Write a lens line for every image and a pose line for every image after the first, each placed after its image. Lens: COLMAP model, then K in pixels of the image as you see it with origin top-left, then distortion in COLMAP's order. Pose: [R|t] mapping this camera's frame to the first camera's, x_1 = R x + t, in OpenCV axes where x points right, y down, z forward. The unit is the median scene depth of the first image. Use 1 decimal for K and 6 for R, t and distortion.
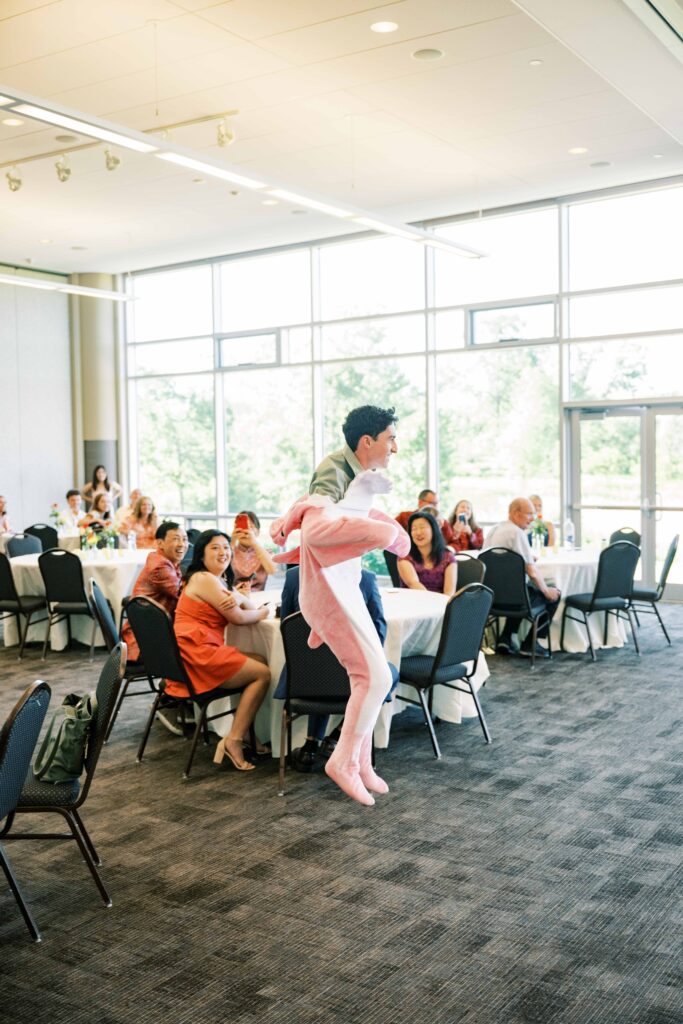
lens RADIAL K [[944.2, 0, 341.5], [0, 944.2, 512.0], [0, 0, 1]] dist [0.006397, 0.007112]
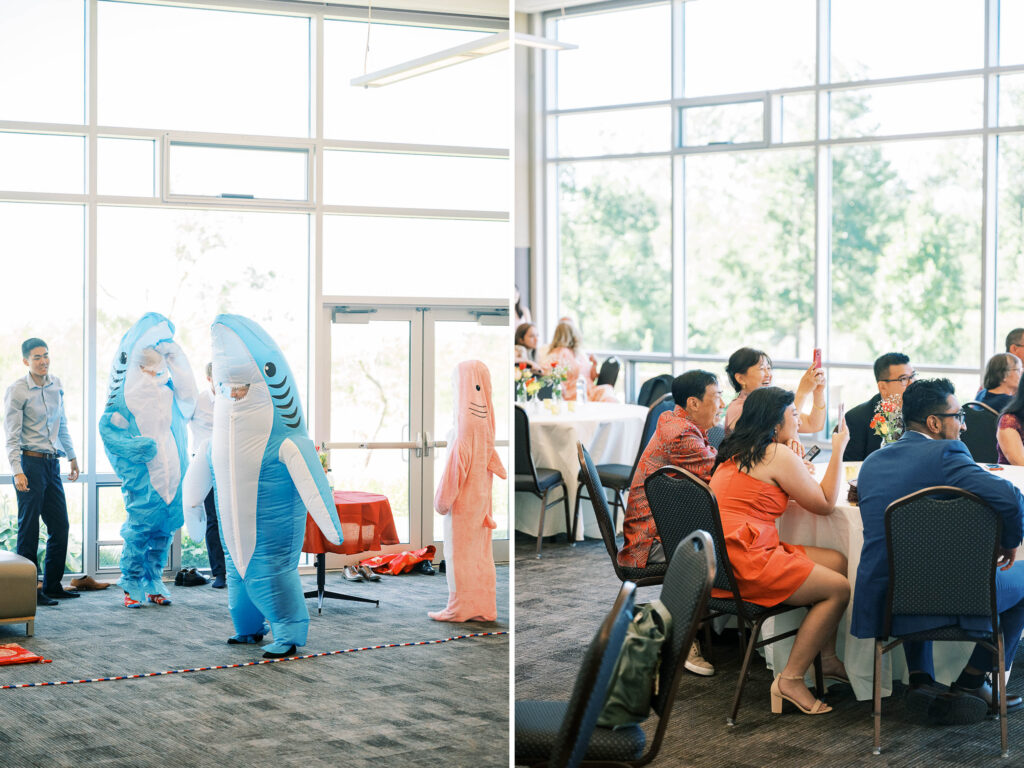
lens RADIAL K [[1299.8, 0, 512.0], [0, 1299.8, 384.0], [0, 0, 1]] dist [0.007016, 0.004434]
pose [[0.999684, 0.020159, -0.015034, -0.233876], [-0.019884, 0.999637, 0.018207, 0.008698], [0.015395, -0.017902, 0.999721, 0.021247]]
